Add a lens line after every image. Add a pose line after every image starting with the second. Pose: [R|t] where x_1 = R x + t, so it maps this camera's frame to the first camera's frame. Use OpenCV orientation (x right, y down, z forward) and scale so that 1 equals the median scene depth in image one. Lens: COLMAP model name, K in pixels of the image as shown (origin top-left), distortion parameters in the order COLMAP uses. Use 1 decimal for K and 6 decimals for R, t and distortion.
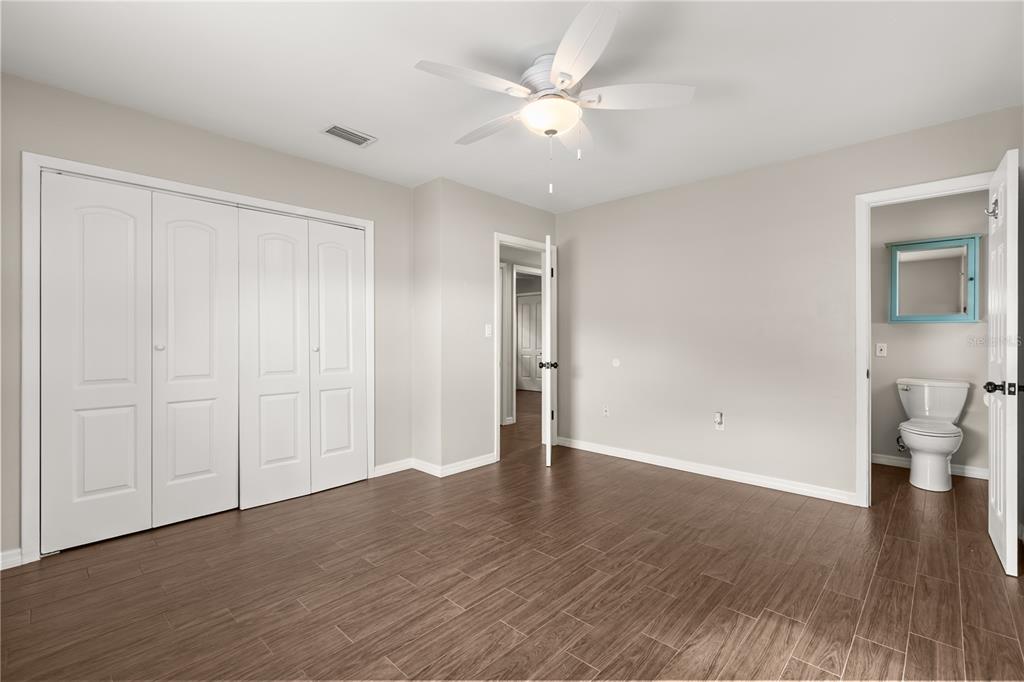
lens RADIAL K [[460.2, 0, 515.2], [0, 460.2, 341.0], [0, 0, 1]] dist [0.003445, 0.000449]
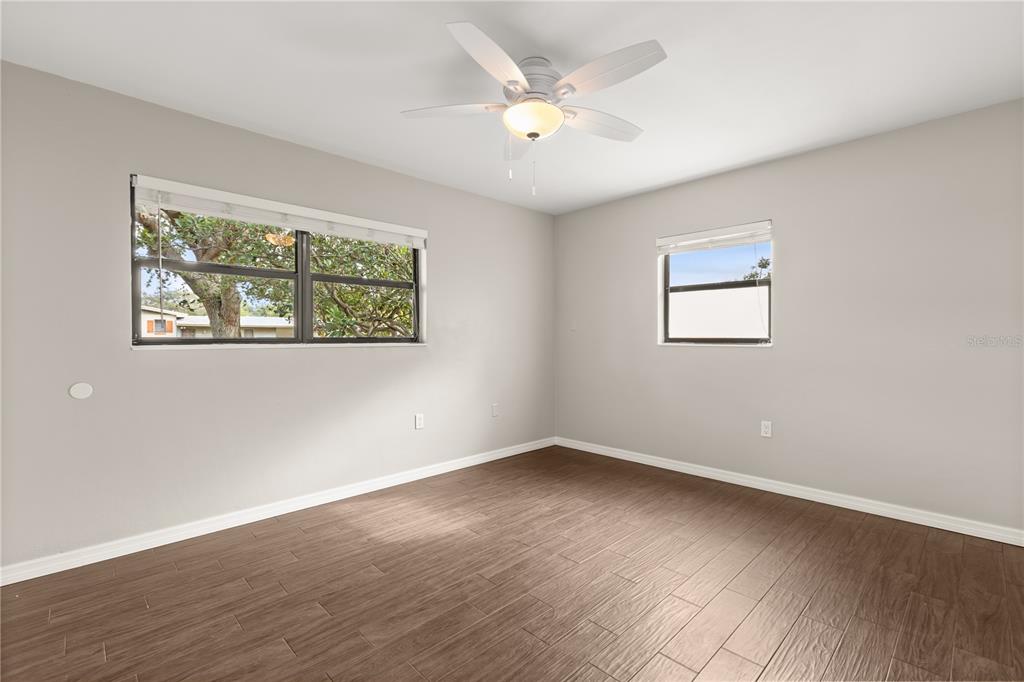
lens RADIAL K [[460.2, 0, 515.2], [0, 460.2, 341.0], [0, 0, 1]] dist [0.003445, 0.000449]
pose [[-0.999308, 0.004225, 0.036957, 0.097826], [0.004431, 0.999975, 0.005498, -0.010862], [-0.036933, 0.005658, -0.999302, 2.333856]]
